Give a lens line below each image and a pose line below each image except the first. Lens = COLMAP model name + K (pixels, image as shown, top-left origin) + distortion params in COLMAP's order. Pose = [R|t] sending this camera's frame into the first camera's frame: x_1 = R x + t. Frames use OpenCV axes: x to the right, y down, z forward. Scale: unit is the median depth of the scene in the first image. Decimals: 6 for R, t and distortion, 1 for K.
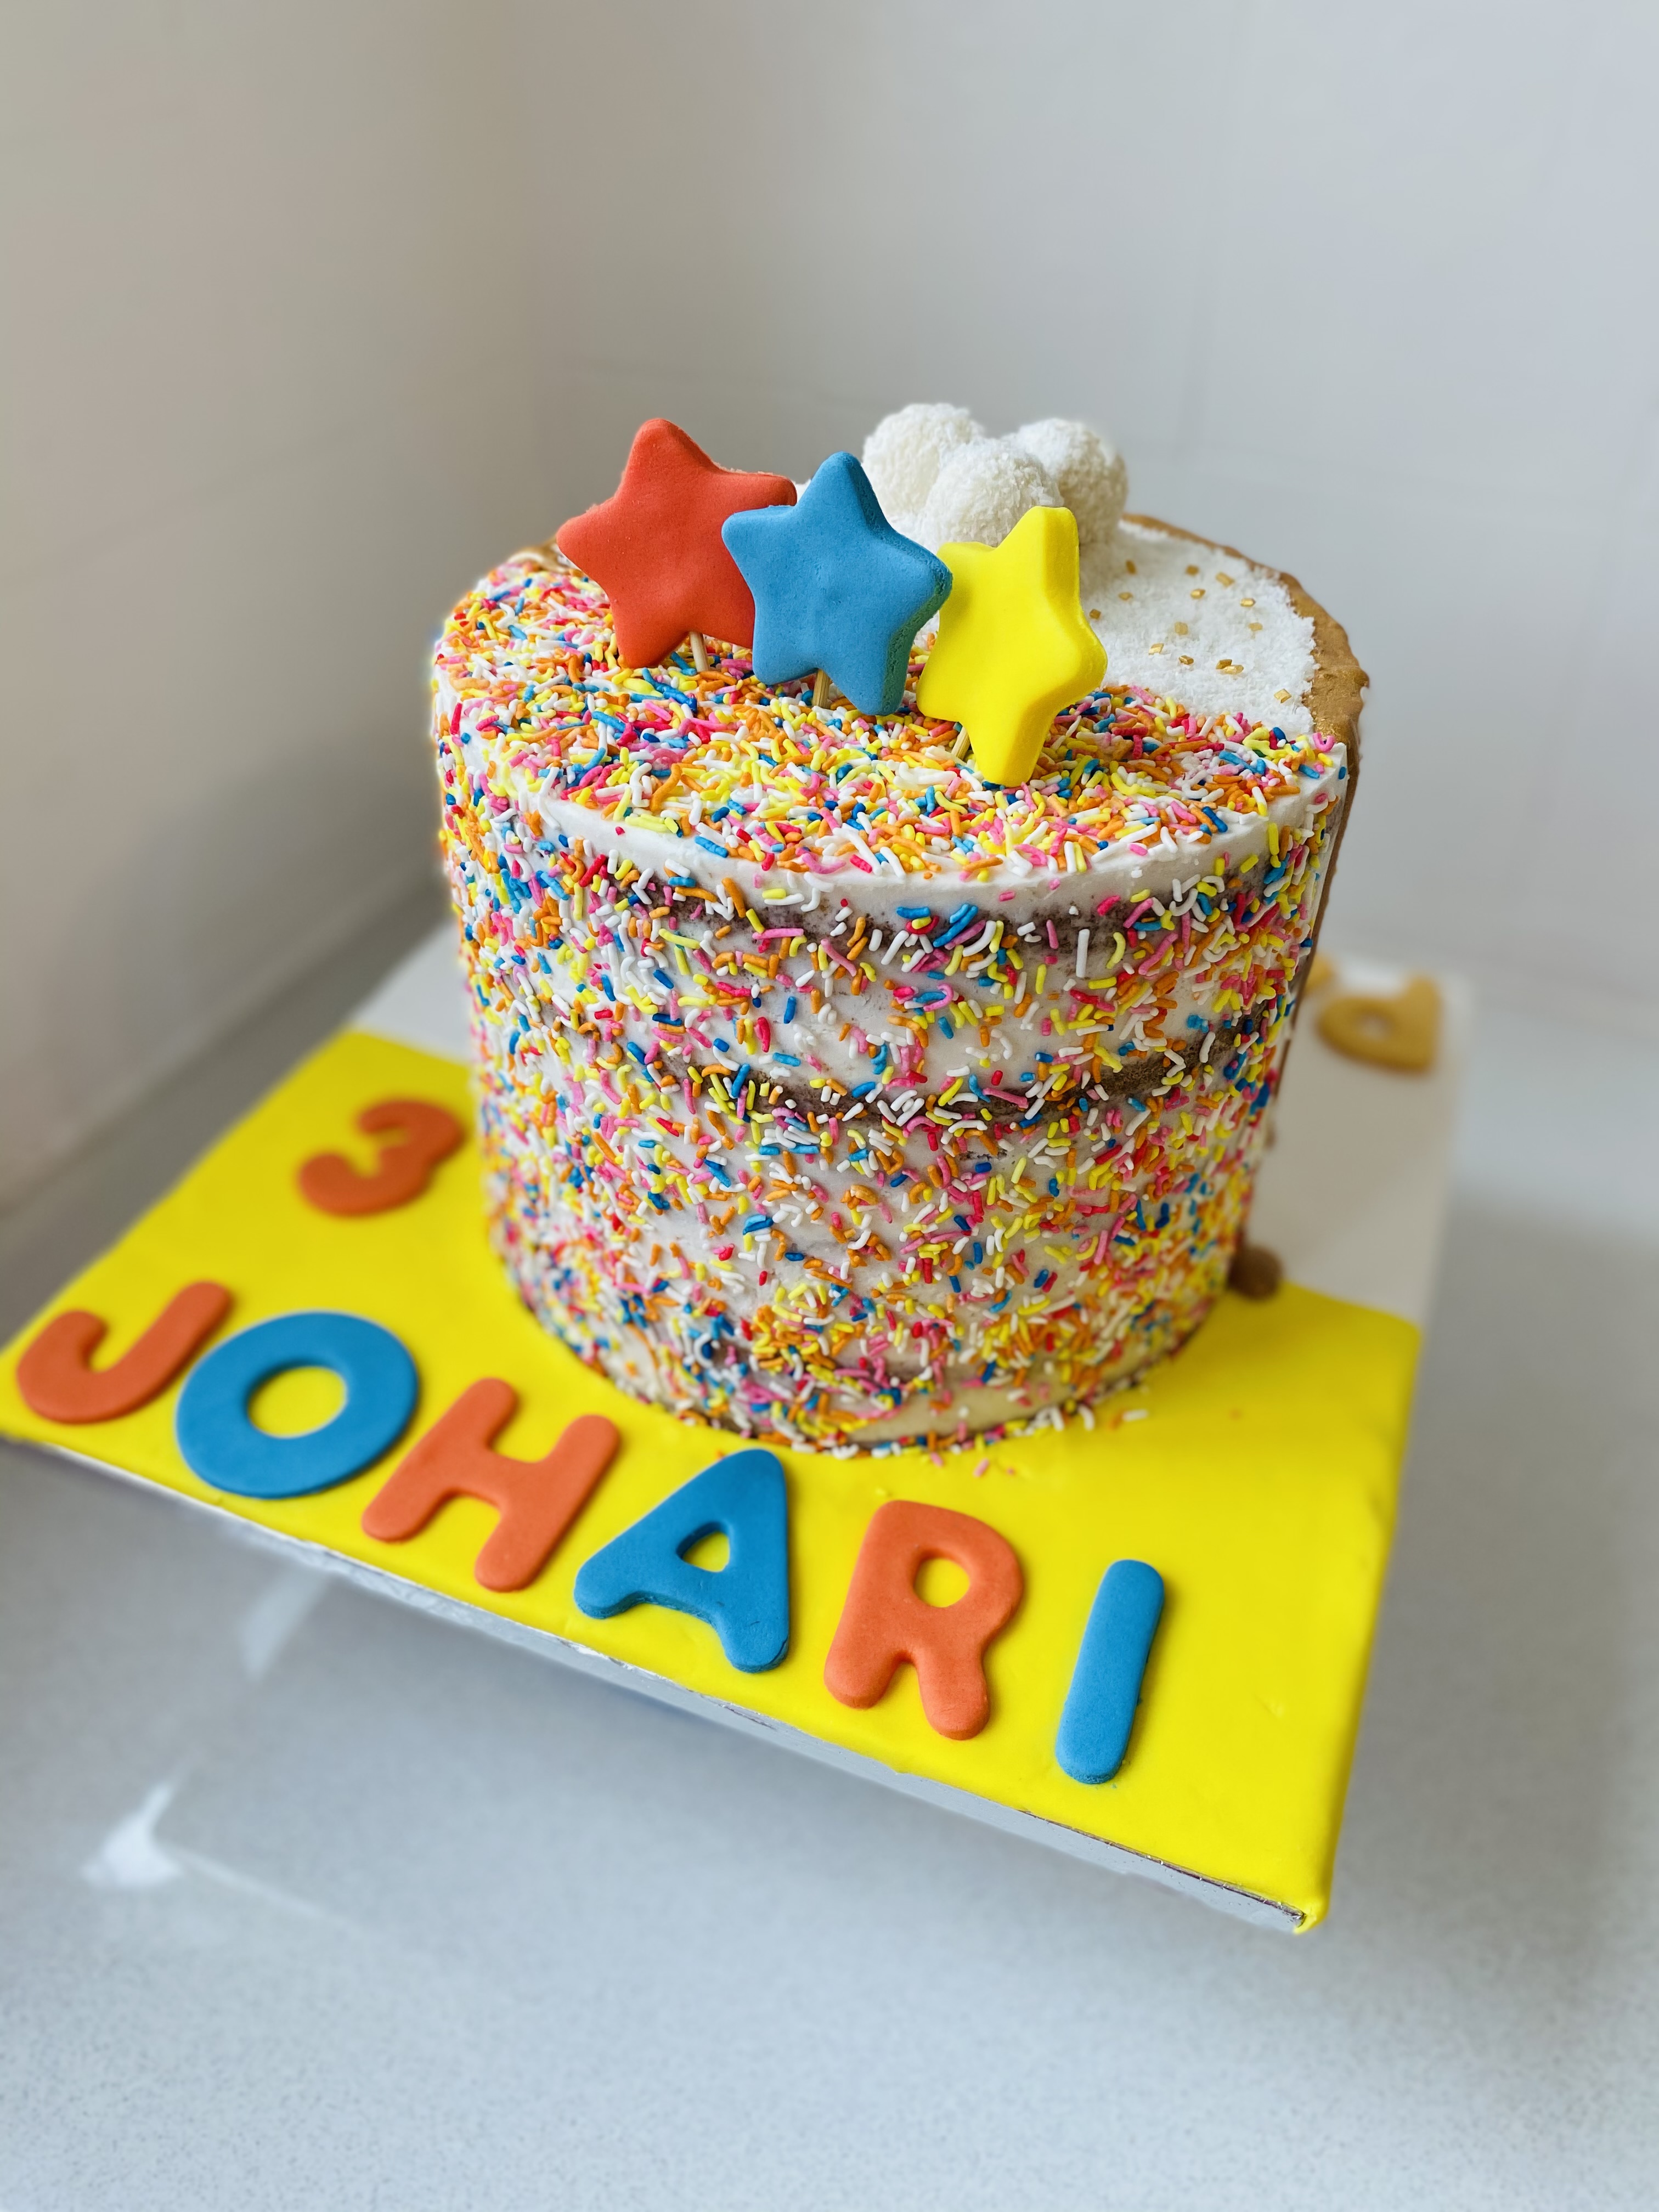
lens RADIAL K [[1690.6, 0, 841.3], [0, 1690.6, 1096.1], [0, 0, 1]] dist [0.137887, -0.311526]
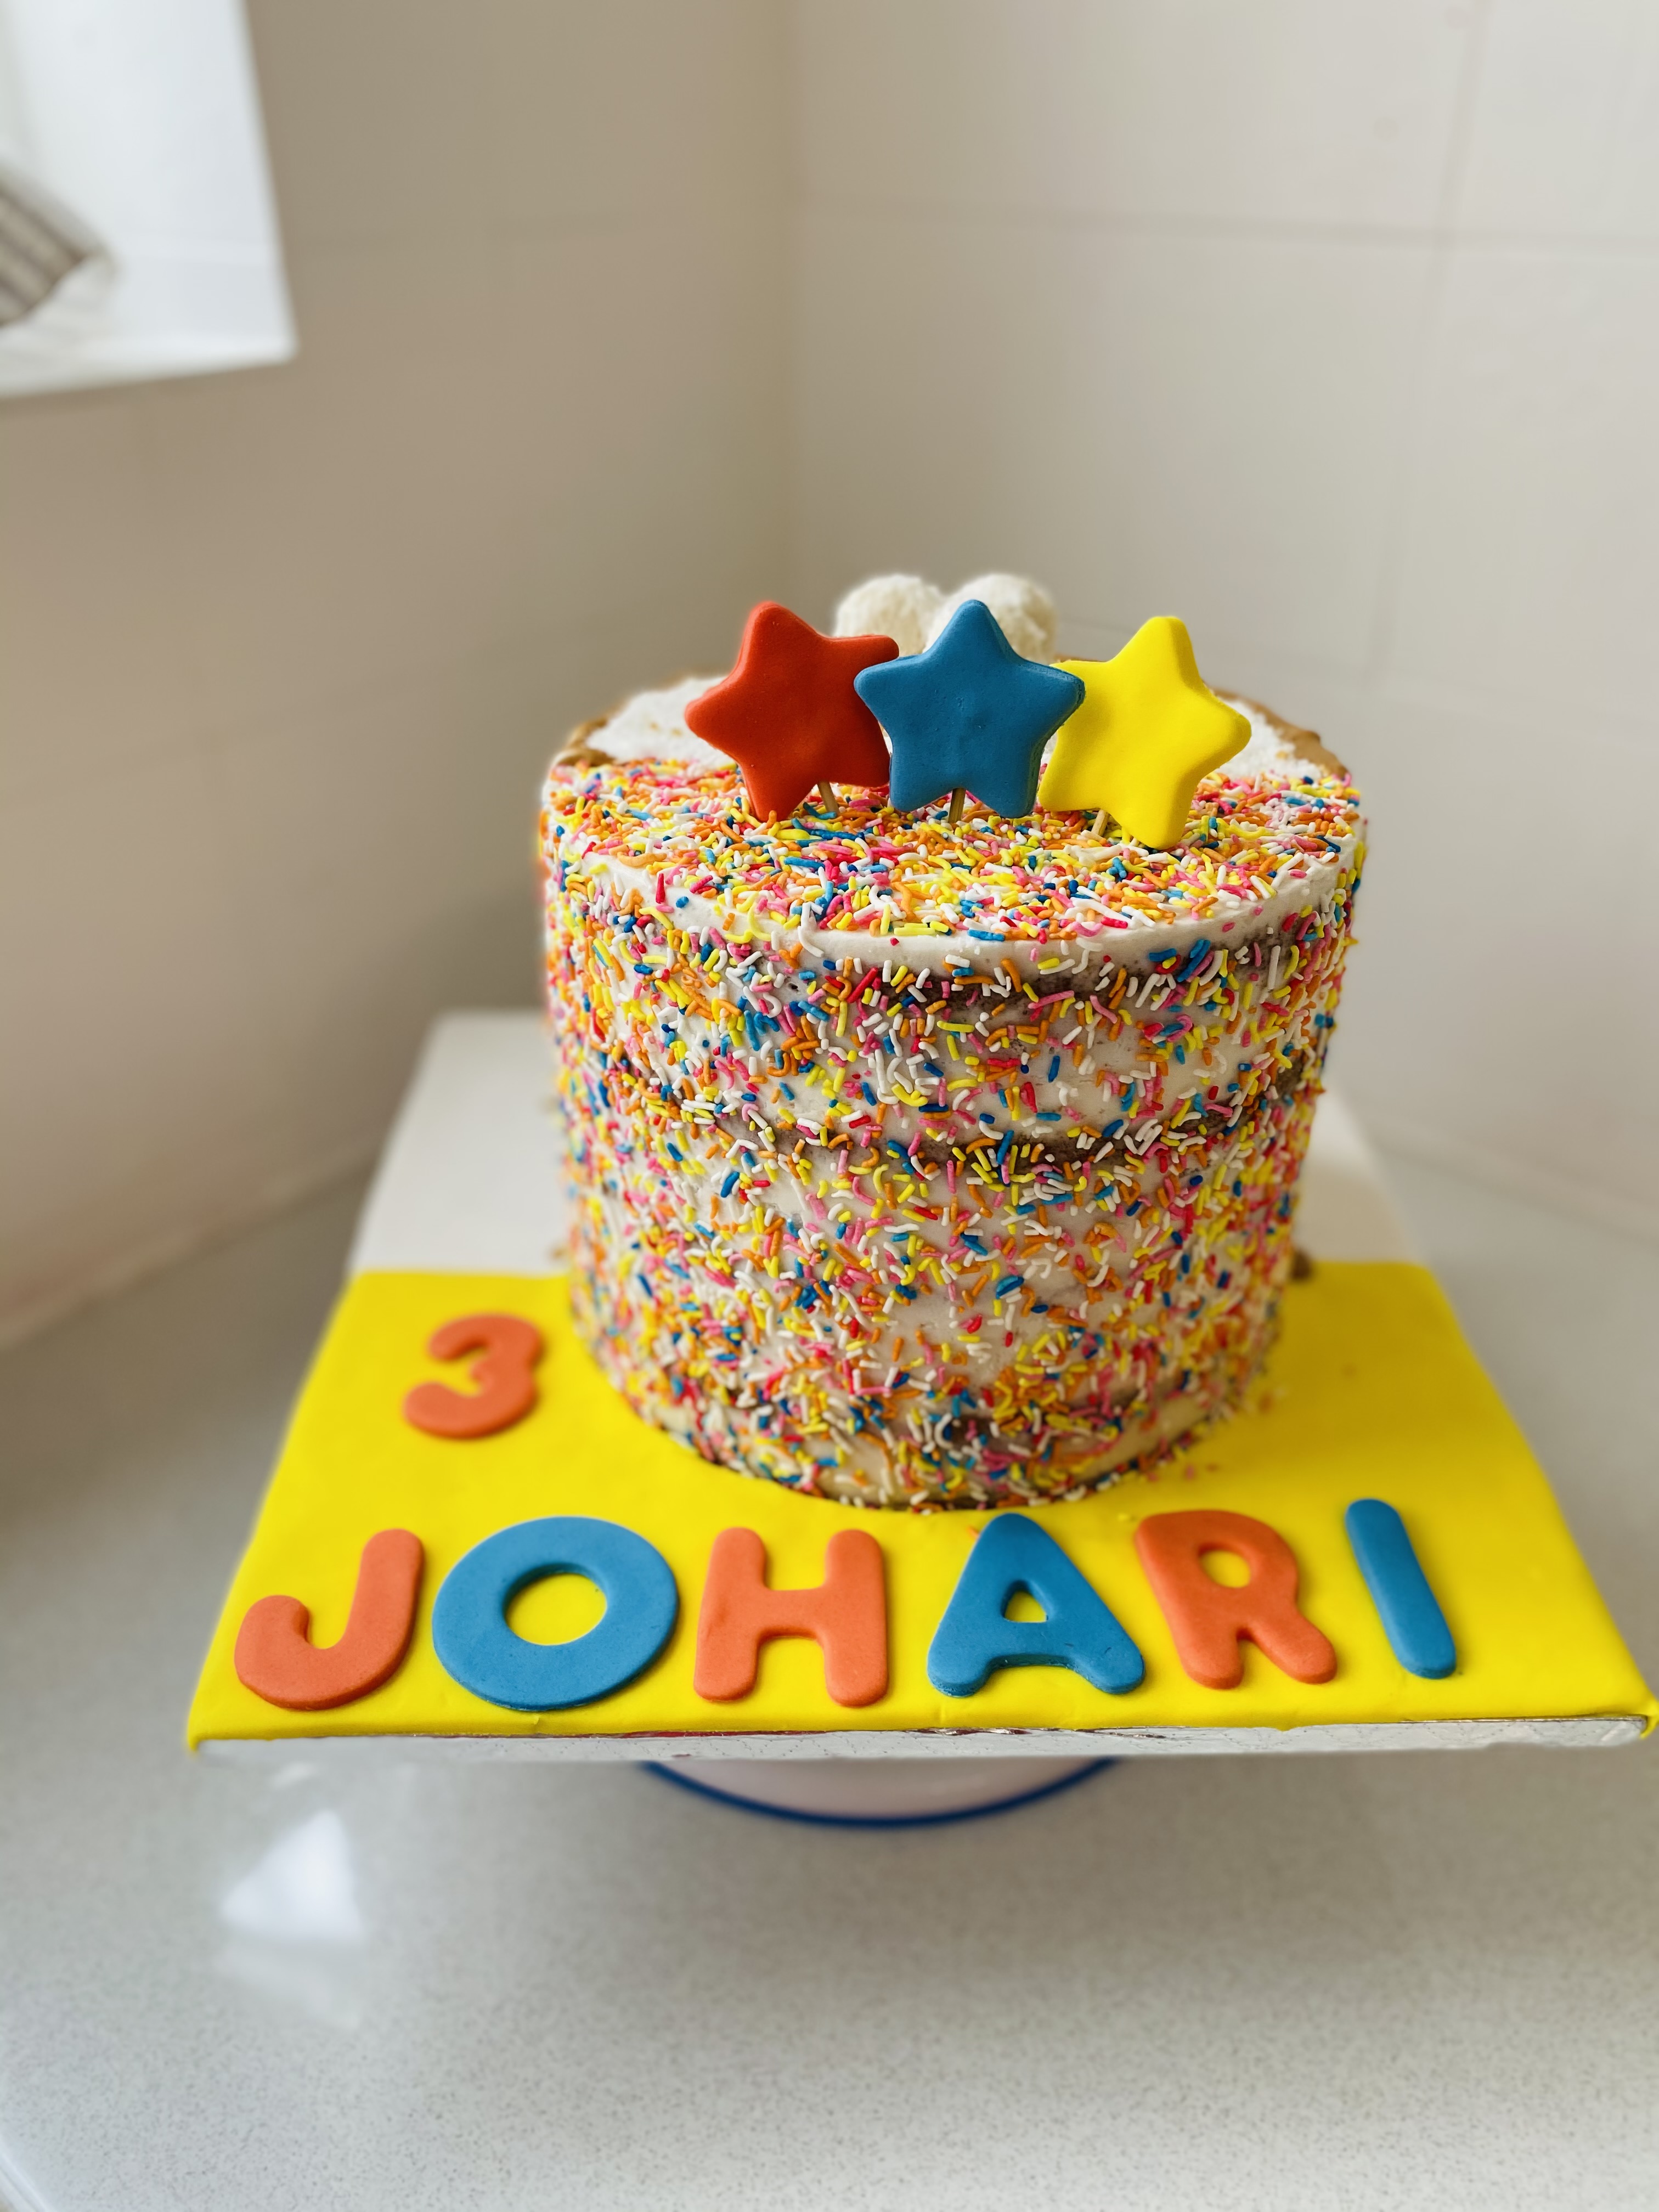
lens RADIAL K [[1690.6, 0, 841.3], [0, 1690.6, 1096.1], [0, 0, 1]] dist [0.137887, -0.311526]
pose [[0.925807, -0.215378, 0.310634, -0.482277], [0.253255, 0.963502, -0.086749, 0.026351], [-0.280613, 0.158982, 0.946563, -0.021638]]
